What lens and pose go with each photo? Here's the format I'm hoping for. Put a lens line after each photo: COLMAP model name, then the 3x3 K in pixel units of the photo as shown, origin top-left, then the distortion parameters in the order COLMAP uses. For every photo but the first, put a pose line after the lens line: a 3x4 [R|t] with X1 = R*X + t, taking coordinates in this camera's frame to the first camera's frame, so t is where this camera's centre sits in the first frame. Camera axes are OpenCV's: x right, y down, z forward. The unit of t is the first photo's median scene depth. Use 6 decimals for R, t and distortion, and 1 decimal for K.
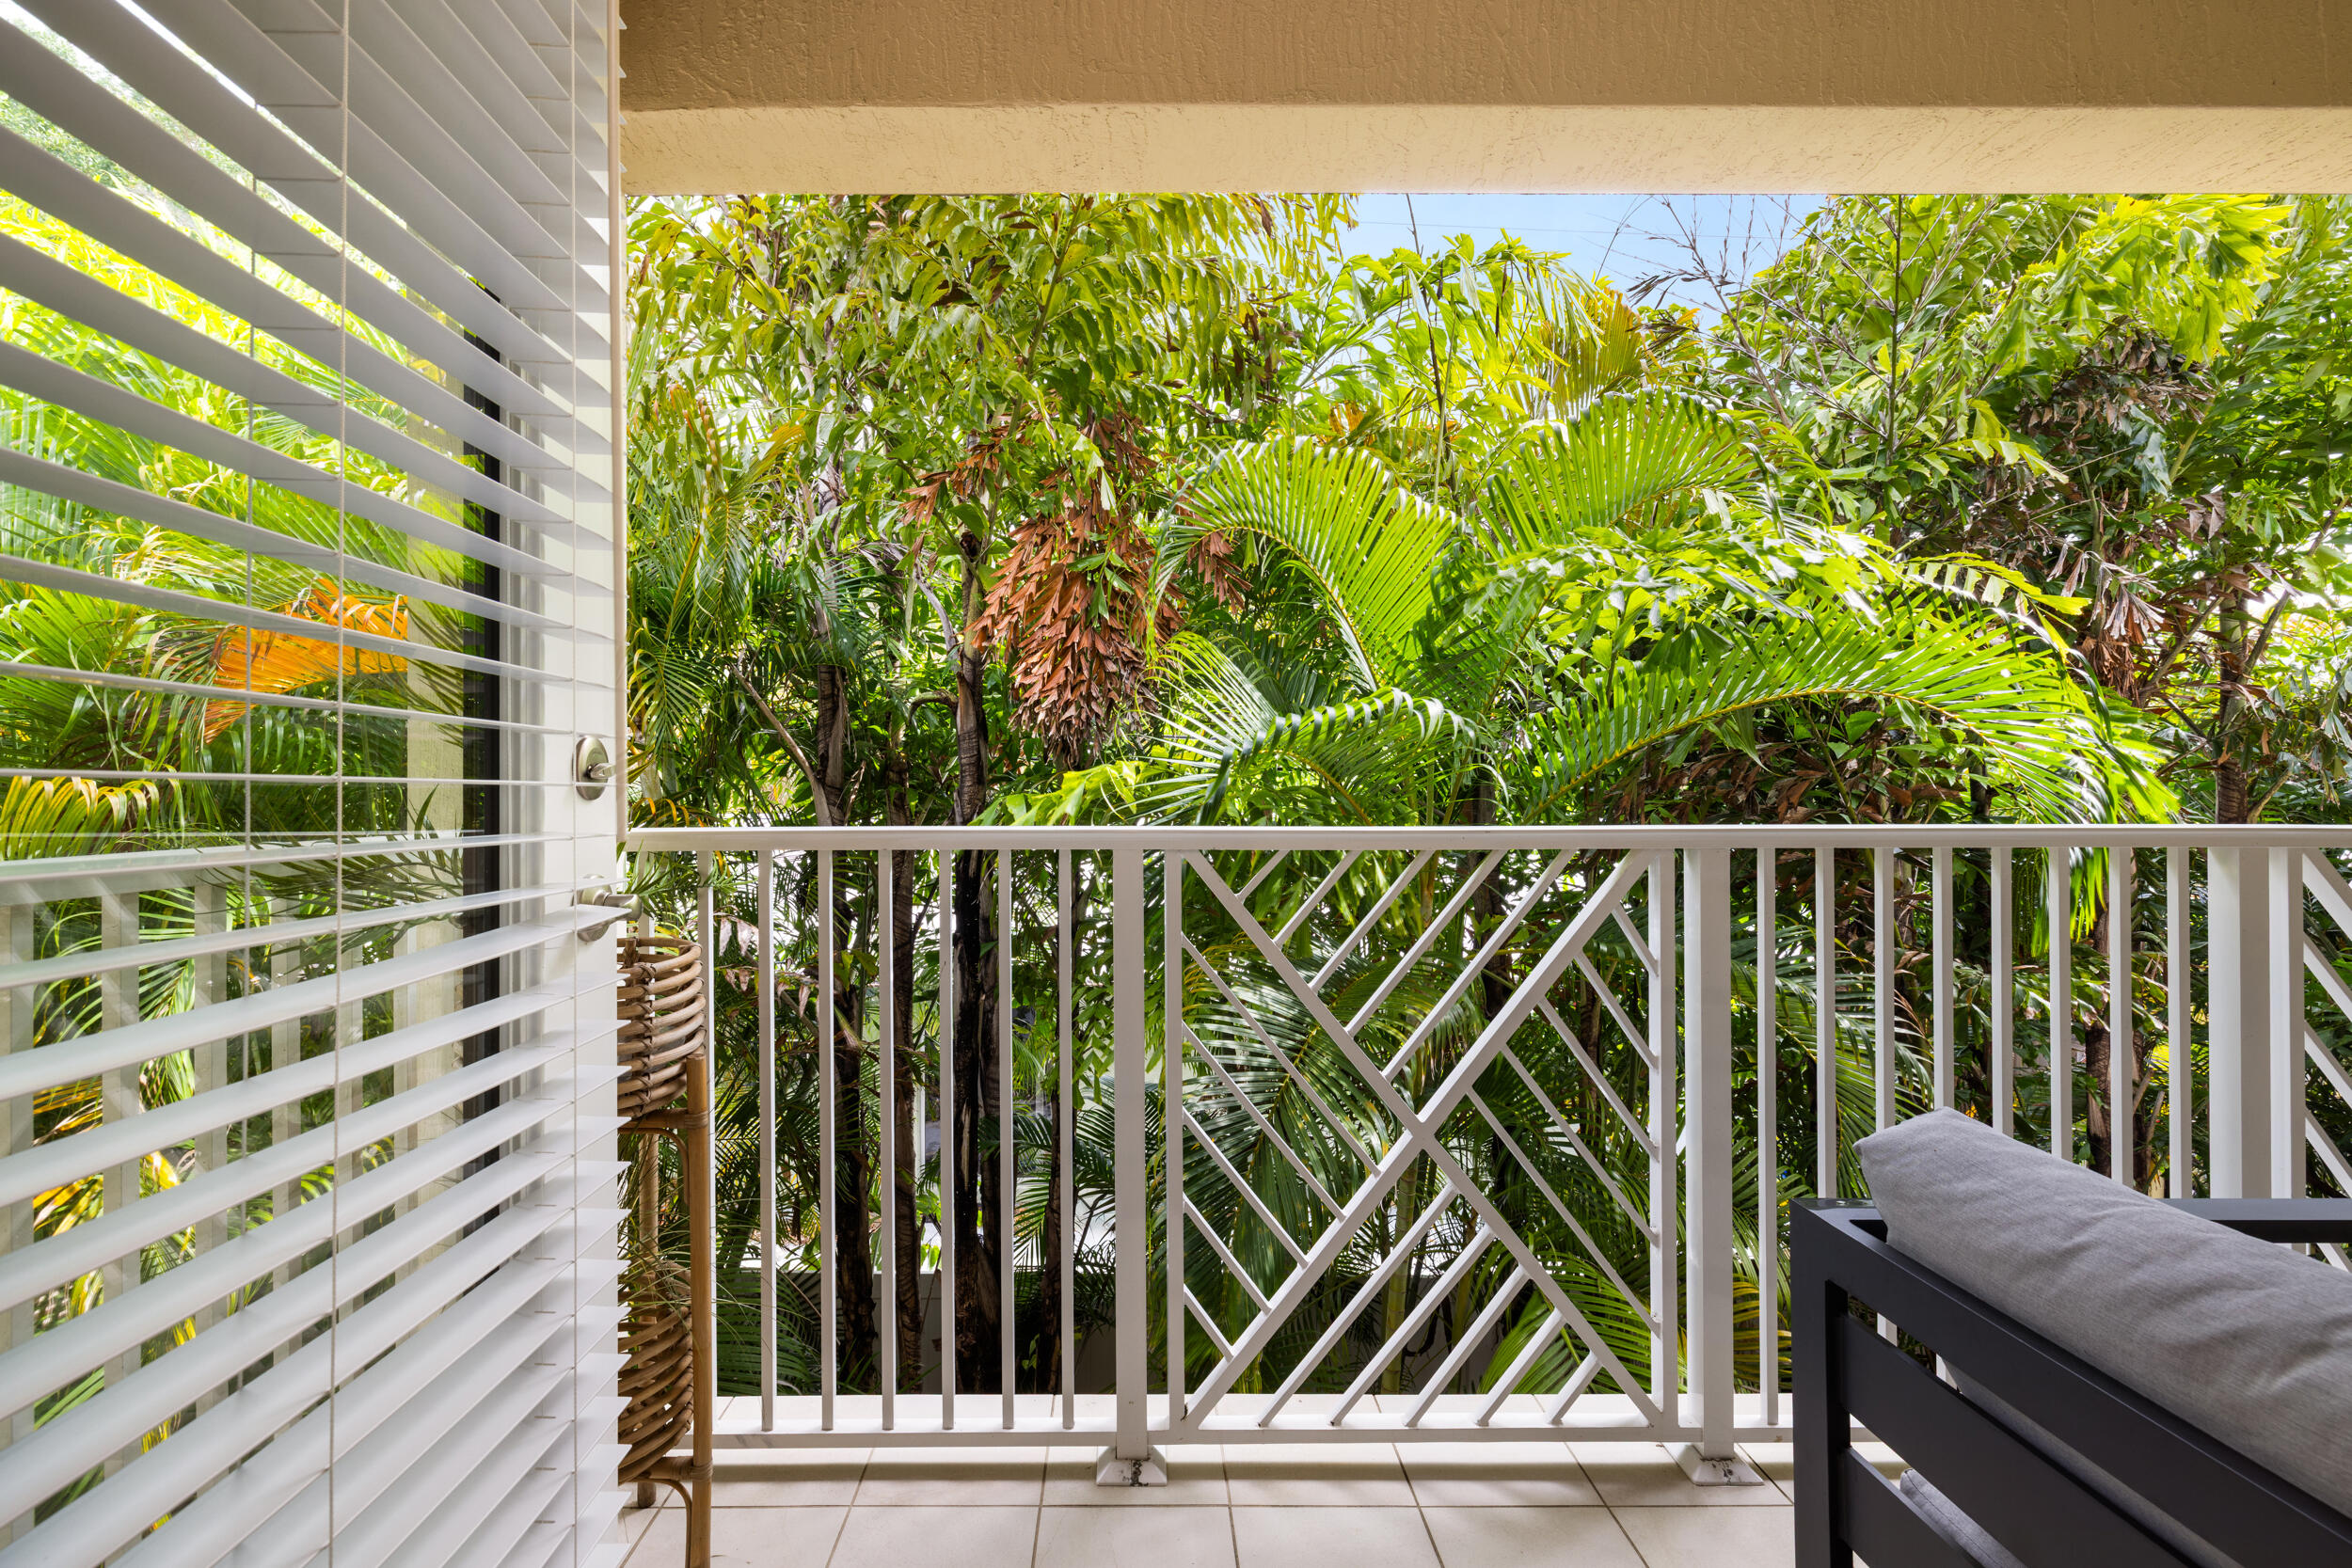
lens RADIAL K [[989.1, 0, 1162.7], [0, 989.1, 765.1], [0, 0, 1]] dist [-0.001662, 0.000253]
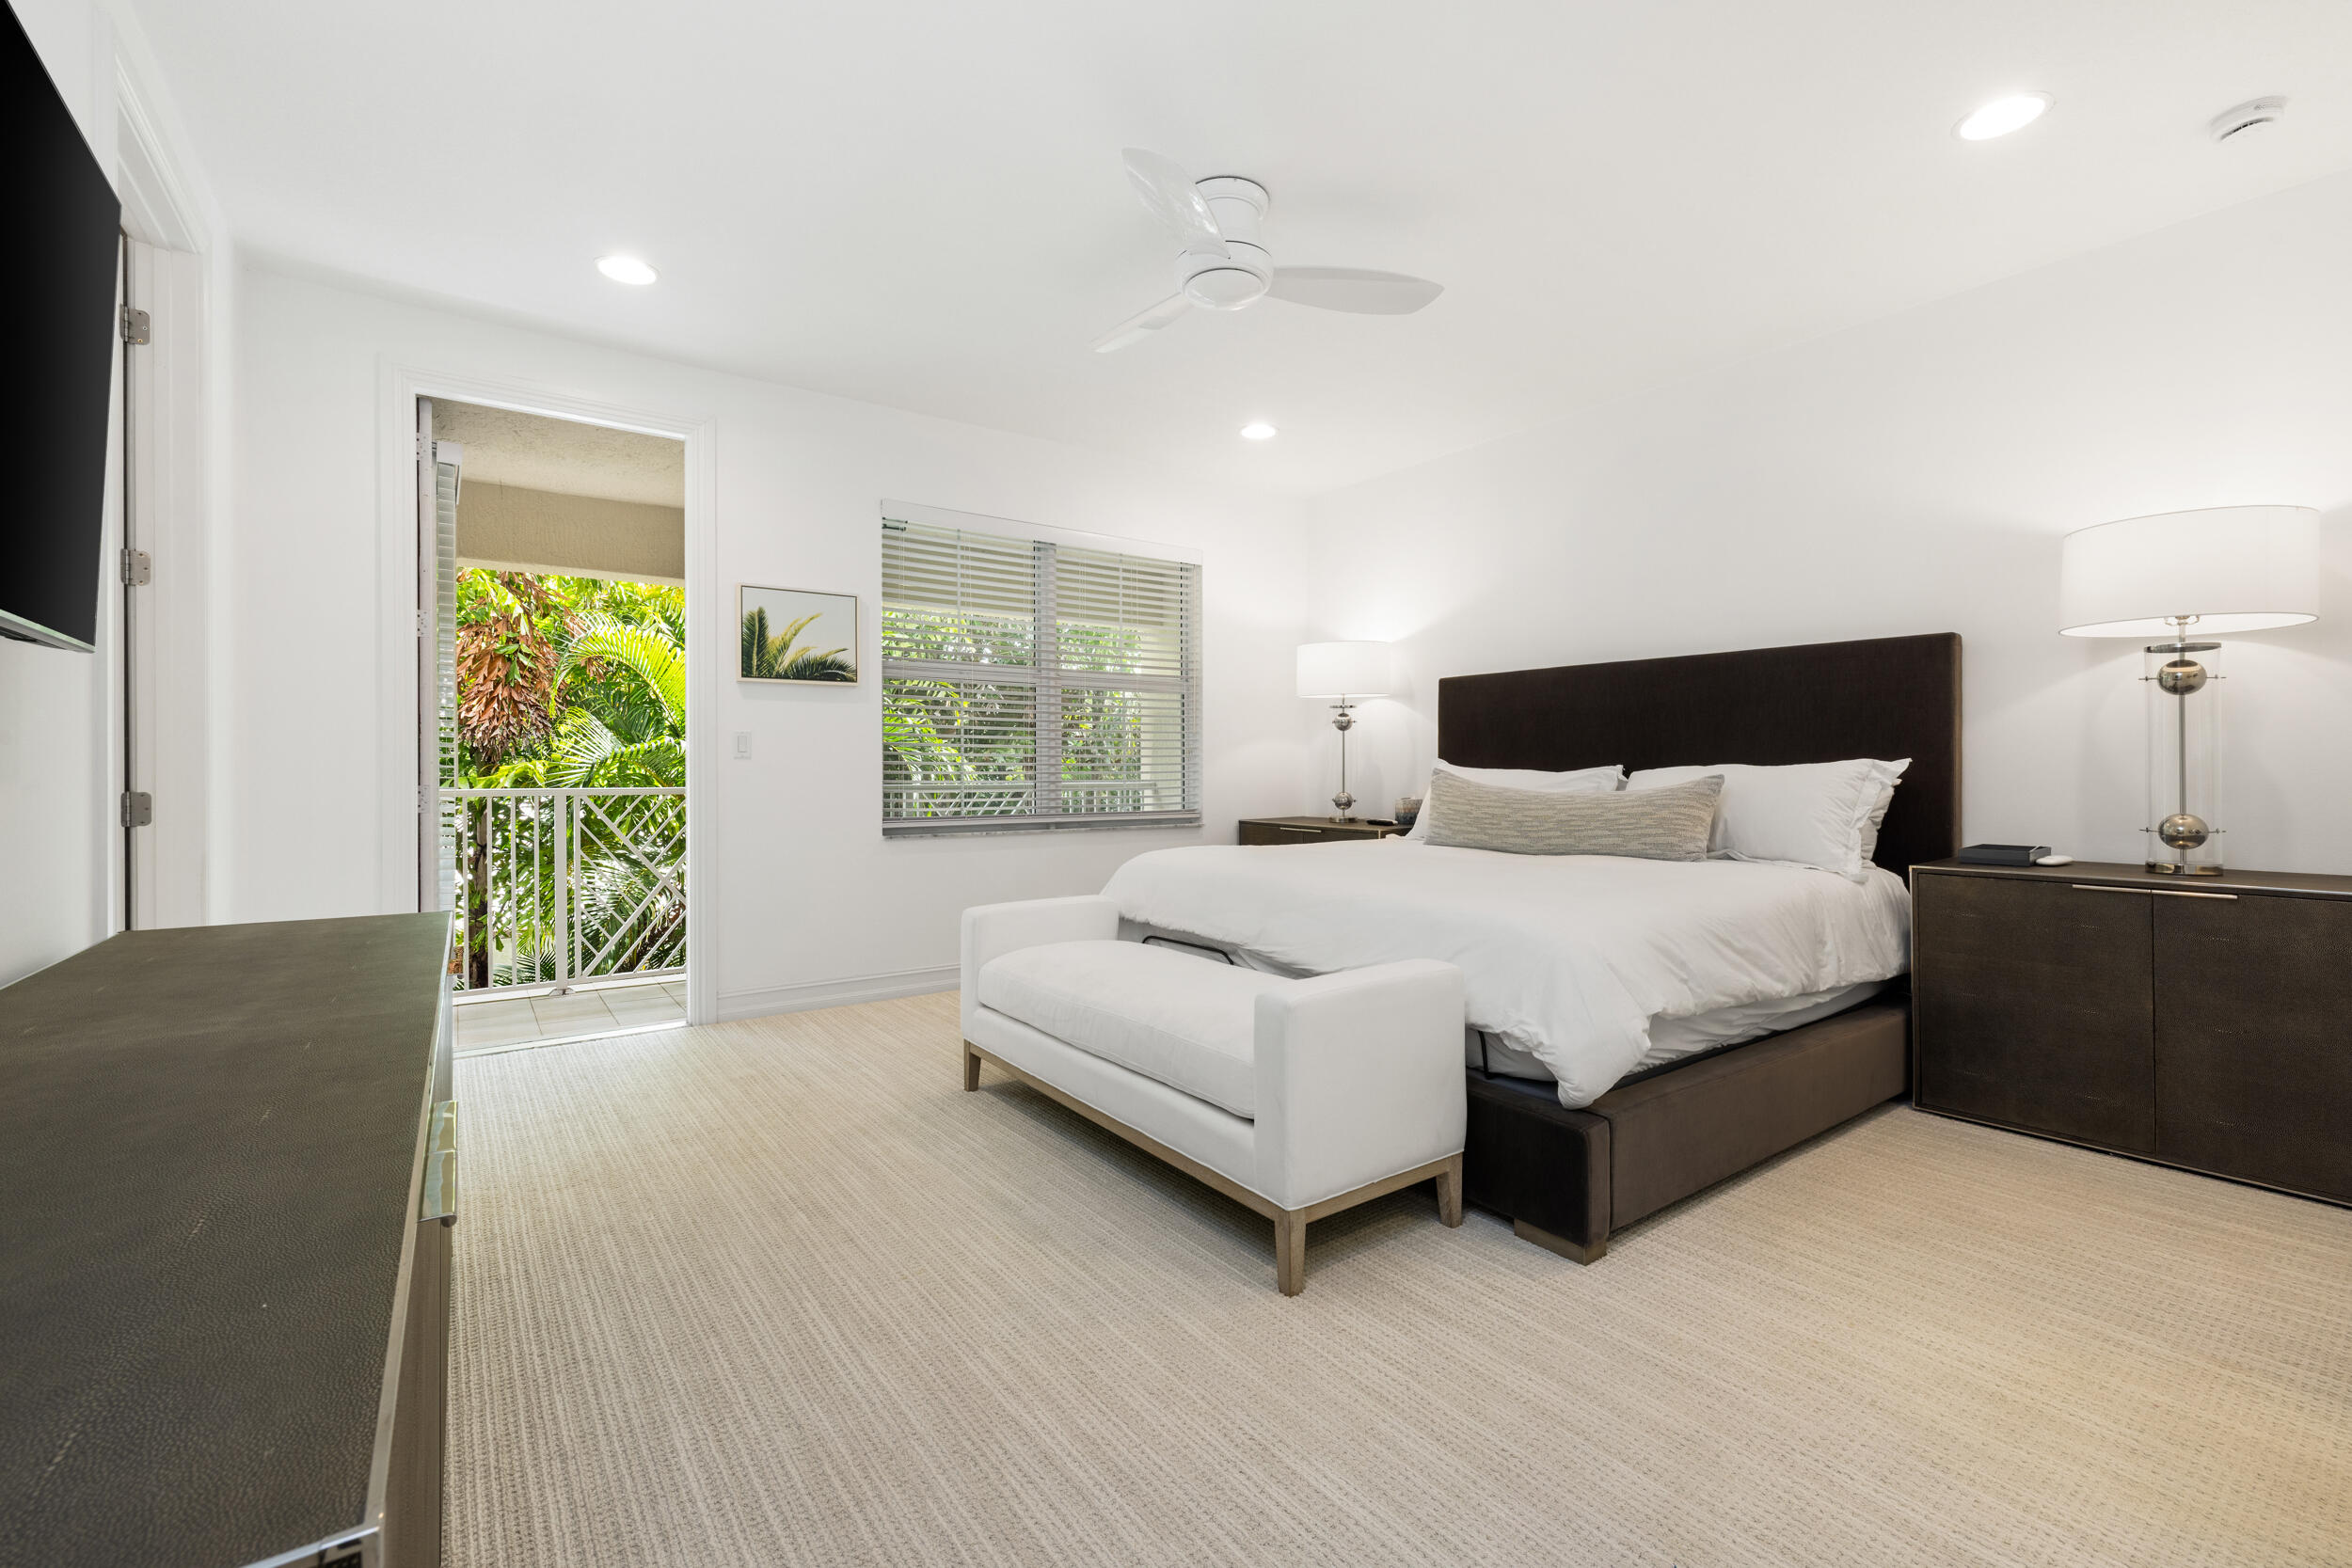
lens RADIAL K [[989.1, 0, 1162.7], [0, 989.1, 765.1], [0, 0, 1]] dist [-0.001662, 0.000253]
pose [[0.829135, 0.001430, 0.559047, -0.093777], [-0.017581, 0.999569, 0.023518, -0.057232], [-0.558773, -0.029329, 0.828802, -1.217592]]
